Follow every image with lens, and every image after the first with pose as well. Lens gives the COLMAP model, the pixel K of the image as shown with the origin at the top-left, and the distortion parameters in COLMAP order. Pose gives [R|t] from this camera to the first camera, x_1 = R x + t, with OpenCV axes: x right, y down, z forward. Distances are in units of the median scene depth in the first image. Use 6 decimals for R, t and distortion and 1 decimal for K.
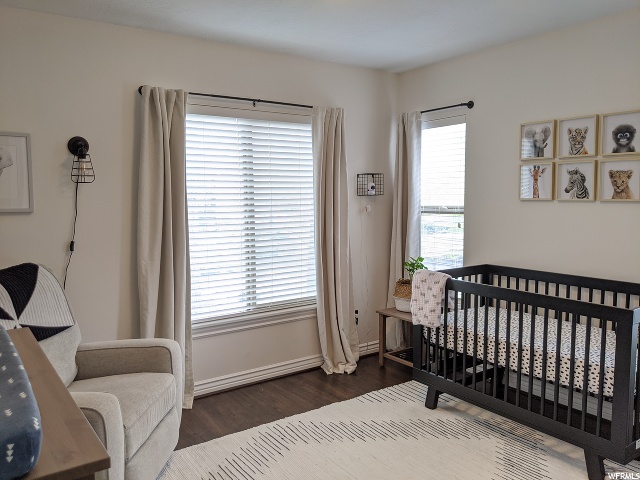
lens RADIAL K [[510.4, 0, 322.5], [0, 510.4, 236.4], [0, 0, 1]] dist [0.062556, -0.057579]
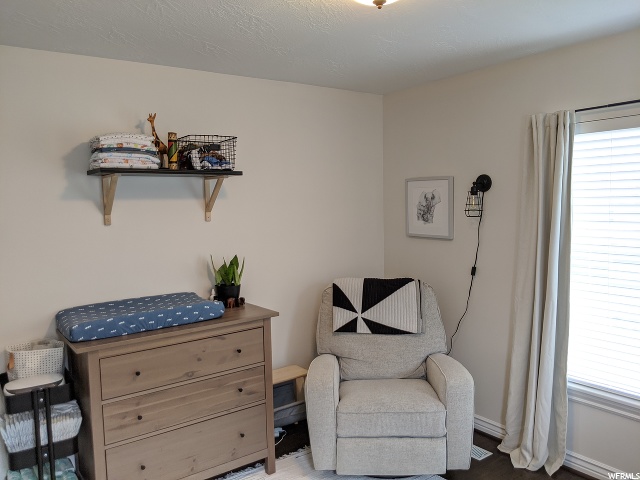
lens RADIAL K [[510.4, 0, 320.3], [0, 510.4, 239.9], [0, 0, 1]] dist [0.062556, -0.057579]
pose [[0.023263, 0.083701, -0.996219, 0.302295], [-0.072316, 0.994019, 0.081828, -0.056725], [0.997110, 0.070139, 0.029177, 0.300182]]
